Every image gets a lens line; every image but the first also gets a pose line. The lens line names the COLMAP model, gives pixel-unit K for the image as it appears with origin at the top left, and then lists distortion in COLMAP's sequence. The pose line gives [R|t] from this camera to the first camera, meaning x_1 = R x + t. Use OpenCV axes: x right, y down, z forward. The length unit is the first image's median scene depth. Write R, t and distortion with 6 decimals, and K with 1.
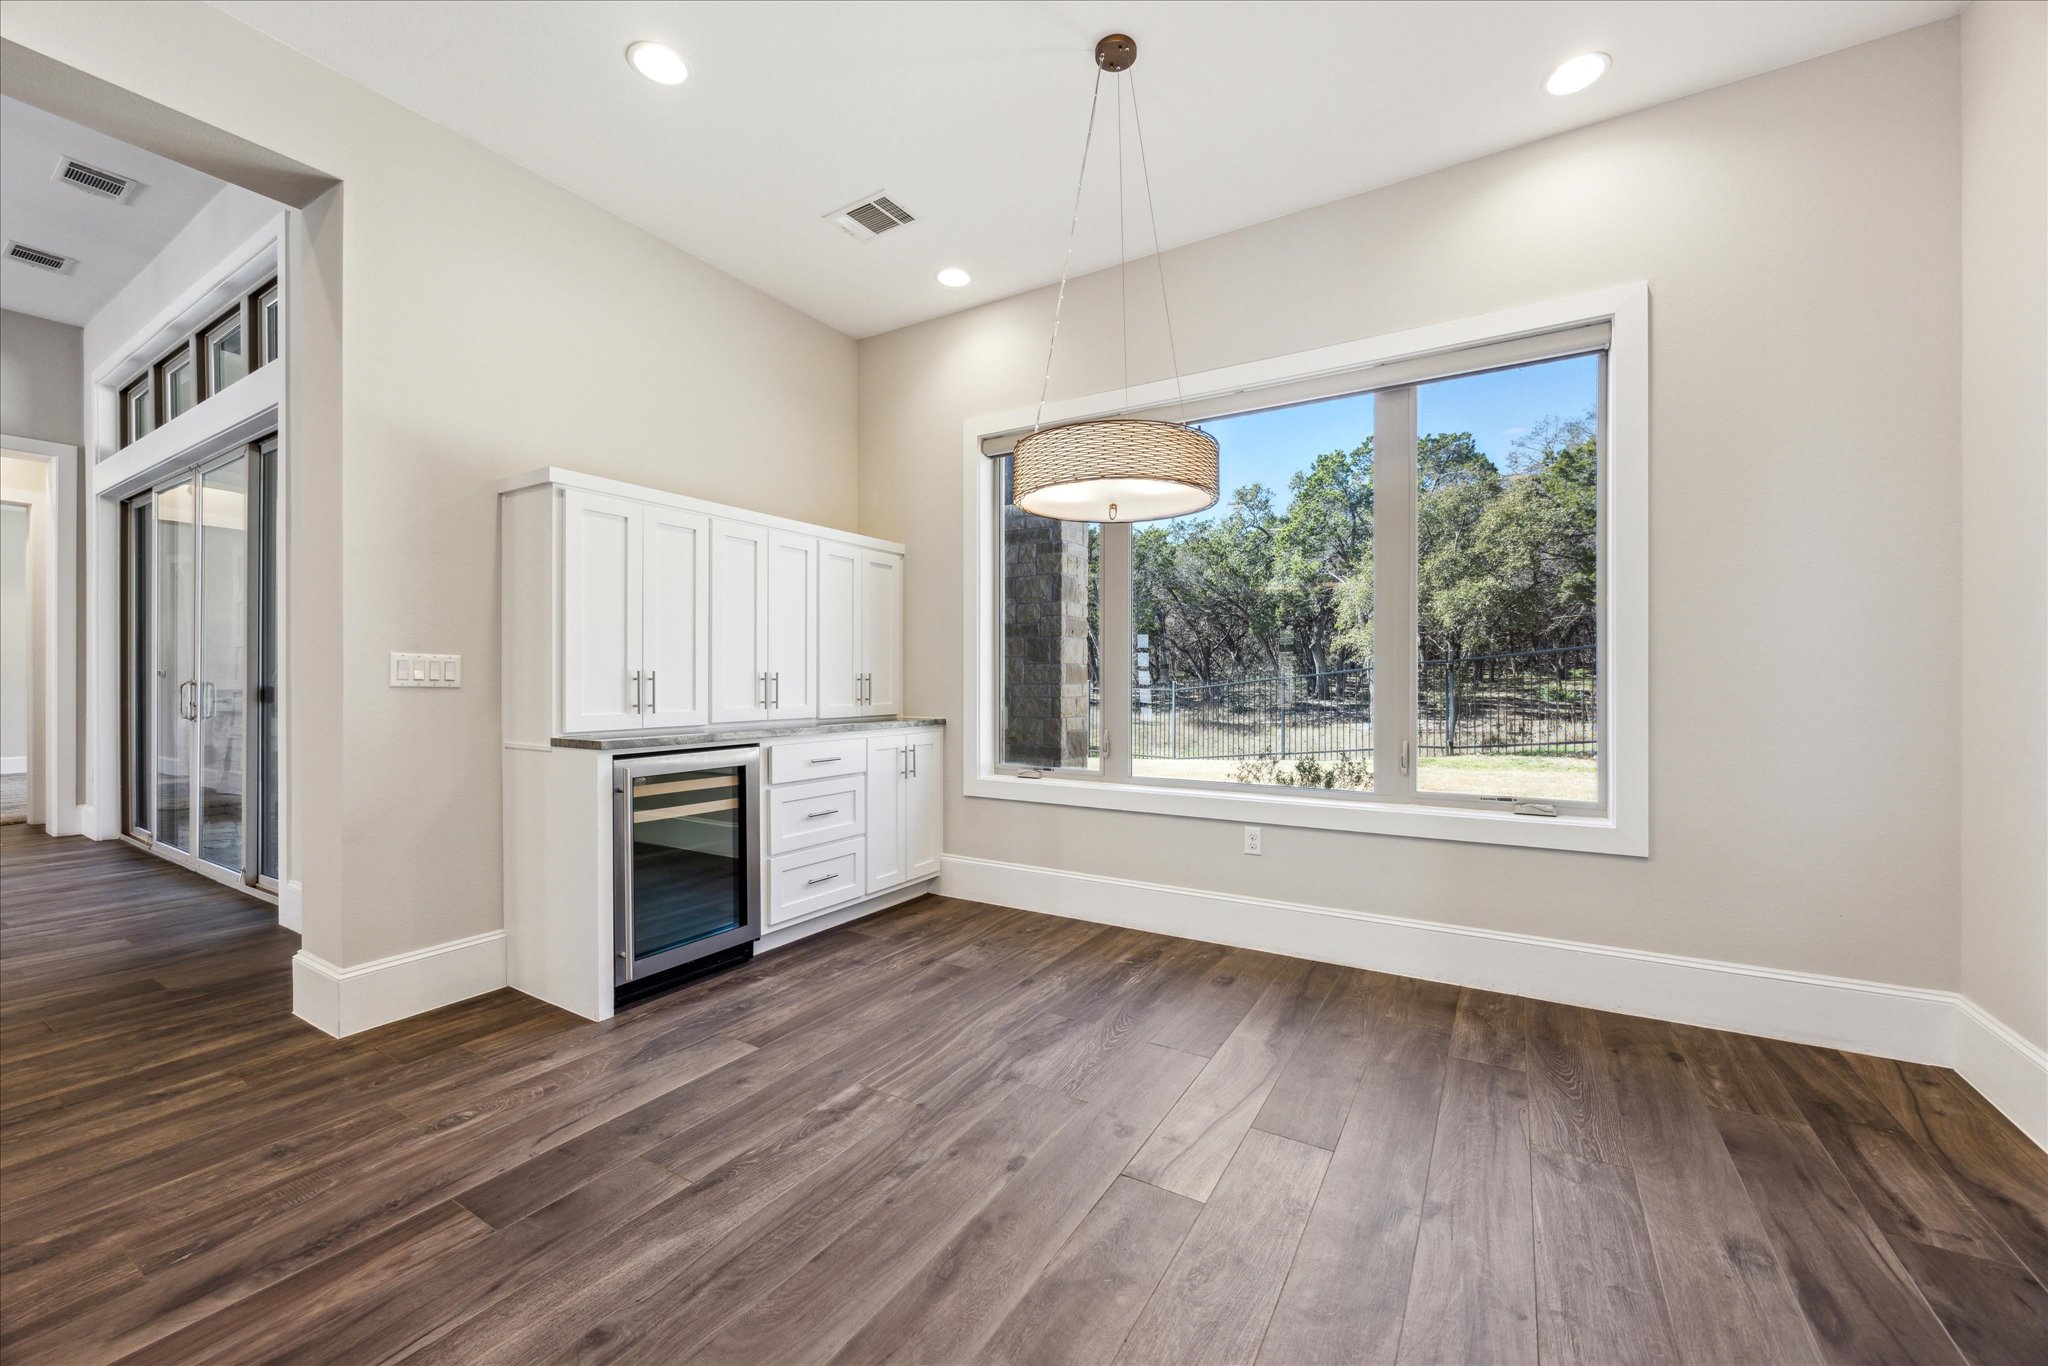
lens RADIAL K [[788.1, 0, 1032.4], [0, 788.1, 670.1], [0, 0, 1]] dist [-0.002362, 0.000611]
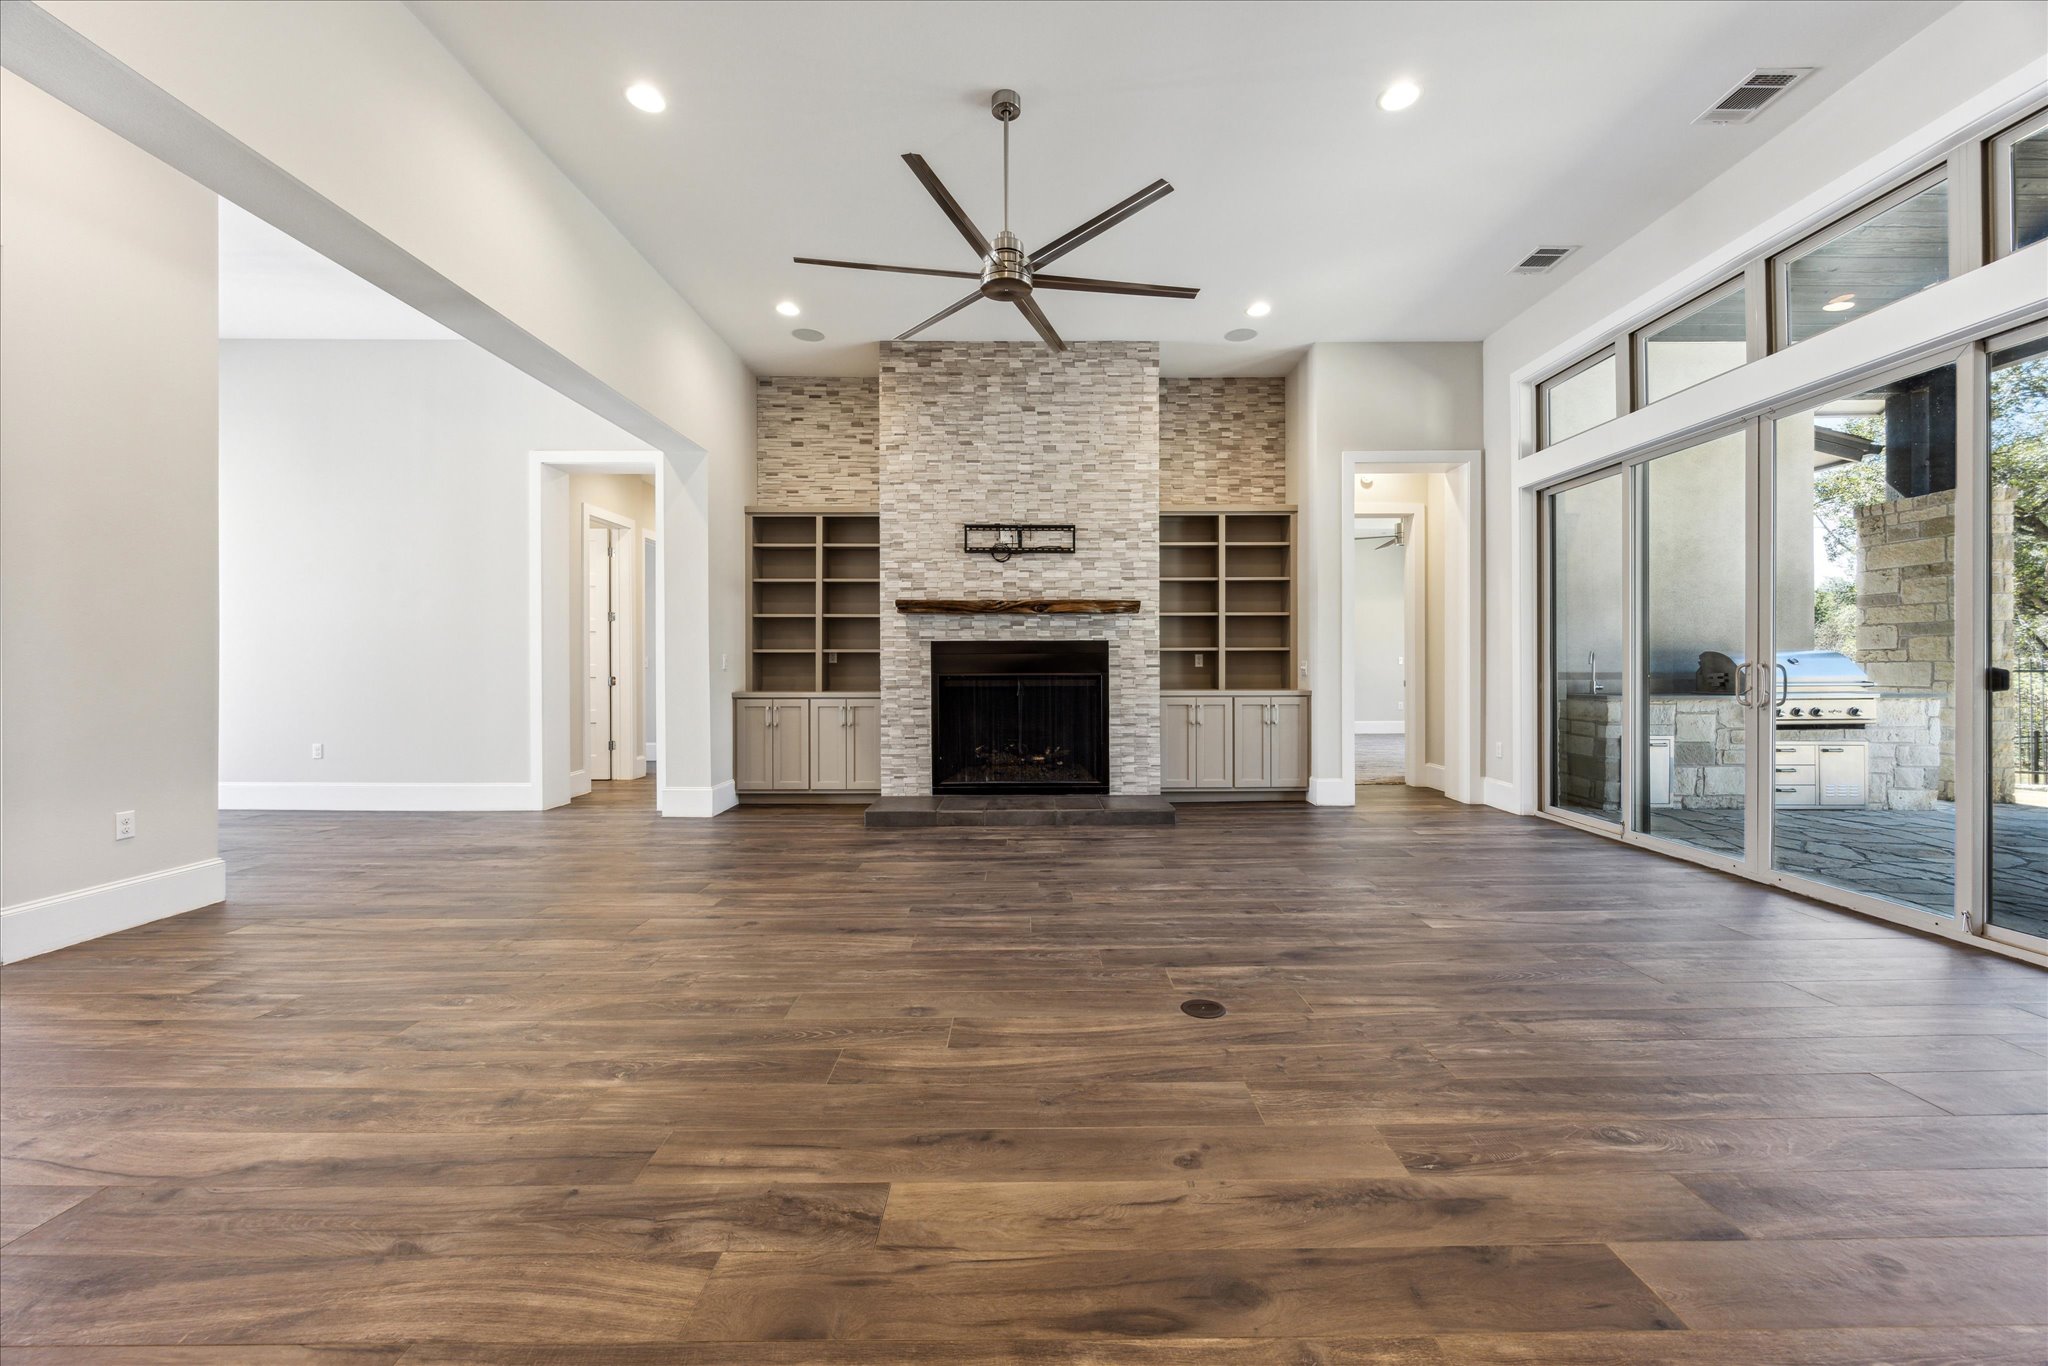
lens RADIAL K [[788.1, 0, 1032.4], [0, 788.1, 681.5], [0, 0, 1]] dist [-0.002362, 0.000611]
pose [[0.523803, 0.013928, -0.851726, -0.158478], [0.016588, 0.999510, 0.026547, -0.000718], [0.851678, -0.028034, 0.523315, -0.031279]]
